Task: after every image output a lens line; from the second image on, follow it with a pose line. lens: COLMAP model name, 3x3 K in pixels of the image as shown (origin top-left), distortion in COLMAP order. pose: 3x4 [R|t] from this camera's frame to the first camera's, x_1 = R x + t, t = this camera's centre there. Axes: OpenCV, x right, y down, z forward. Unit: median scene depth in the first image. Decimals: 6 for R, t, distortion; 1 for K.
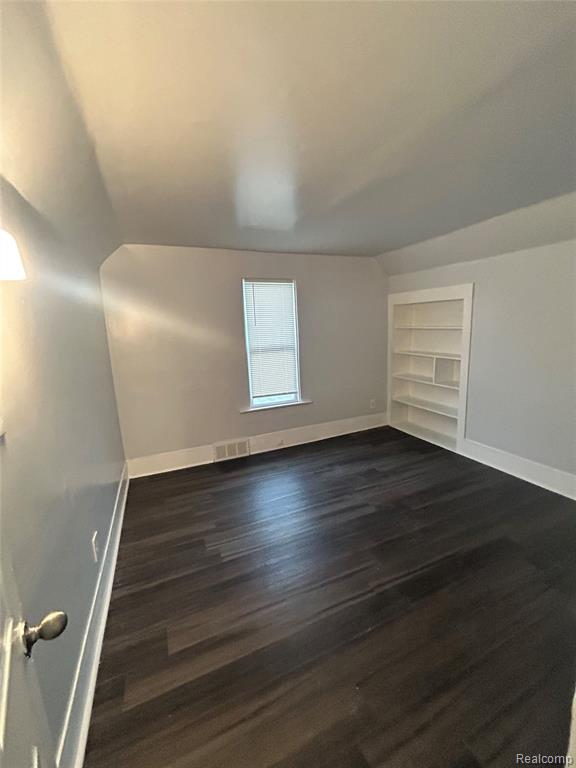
lens RADIAL K [[307.7, 0, 290.3], [0, 307.7, 380.9], [0, 0, 1]] dist [-0.000455, 0.000436]
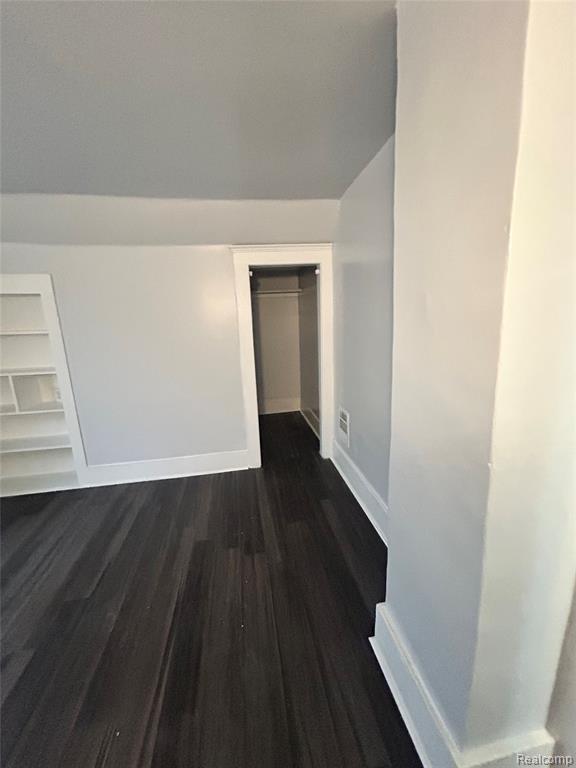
lens RADIAL K [[307.7, 0, 290.3], [0, 307.7, 380.9], [0, 0, 1]] dist [-0.000455, 0.000436]
pose [[0.245706, -0.176870, 0.953072, -0.043059], [0.193498, 0.972374, 0.130568, -0.037363], [-0.949835, 0.152336, 0.273142, 0.231177]]
